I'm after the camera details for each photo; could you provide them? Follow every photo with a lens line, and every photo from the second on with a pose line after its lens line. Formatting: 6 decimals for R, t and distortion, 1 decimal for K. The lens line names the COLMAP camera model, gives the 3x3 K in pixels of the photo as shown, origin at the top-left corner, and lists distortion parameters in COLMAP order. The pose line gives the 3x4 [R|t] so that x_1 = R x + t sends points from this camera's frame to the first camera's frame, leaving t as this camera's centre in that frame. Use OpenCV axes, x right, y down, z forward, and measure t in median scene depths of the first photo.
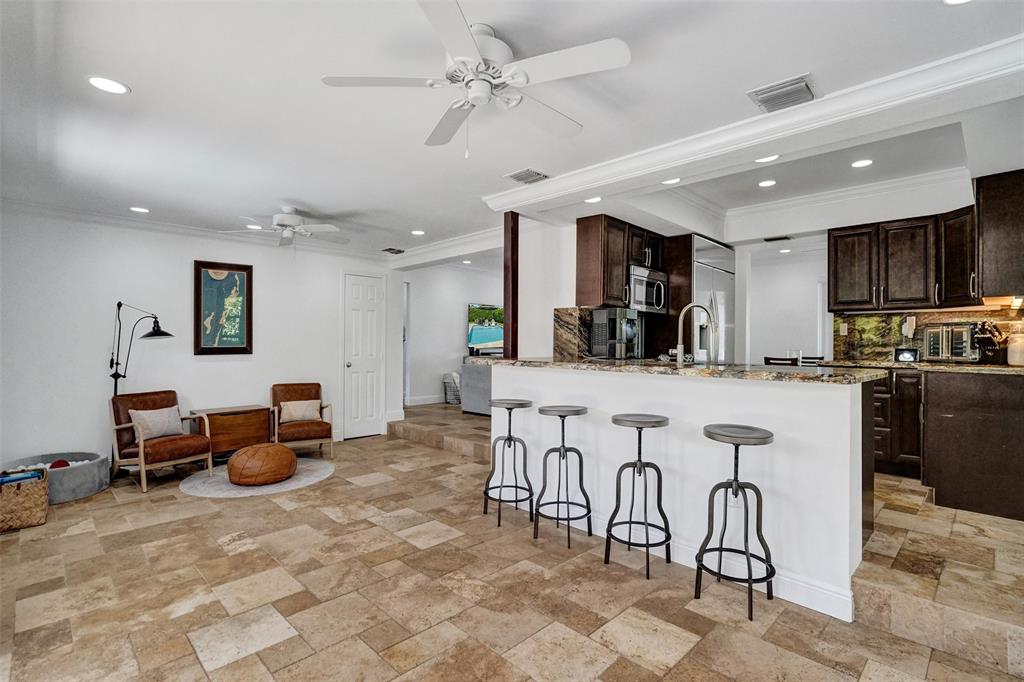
lens RADIAL K [[491.0, 0, 512.0], [0, 491.0, 341.0], [0, 0, 1]] dist [-0.029608, 0.006136]
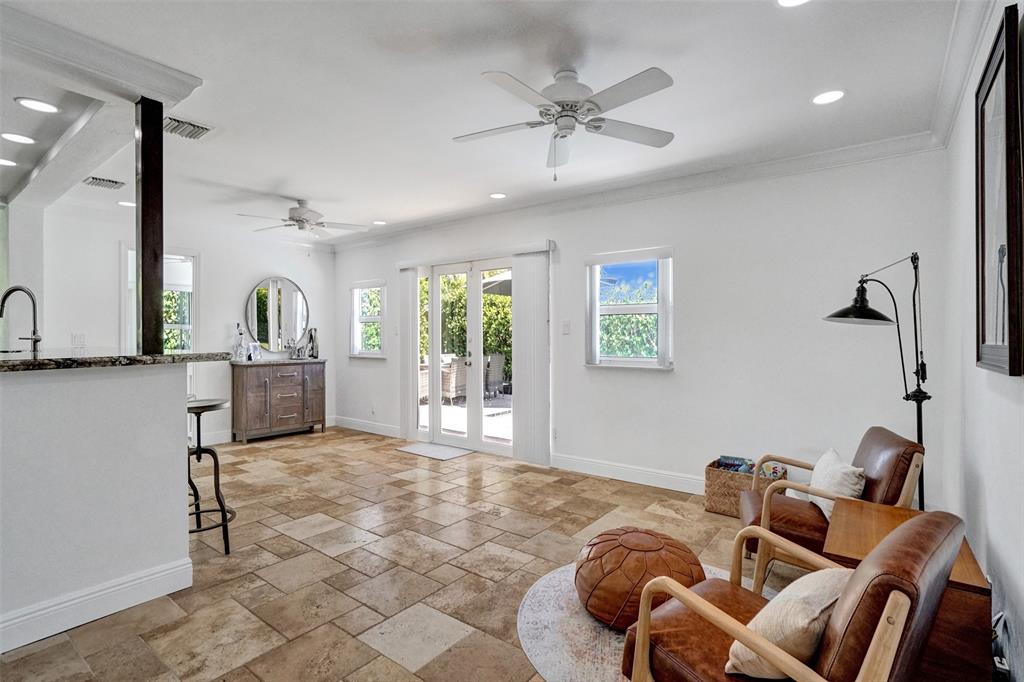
lens RADIAL K [[491.0, 0, 512.0], [0, 491.0, 341.0], [0, 0, 1]] dist [-0.029608, 0.006136]
pose [[-0.990583, -0.005051, -0.136820, -0.447953], [-0.006062, 0.999957, 0.006972, 0.015942], [0.136779, 0.007735, -0.990571, 2.078939]]
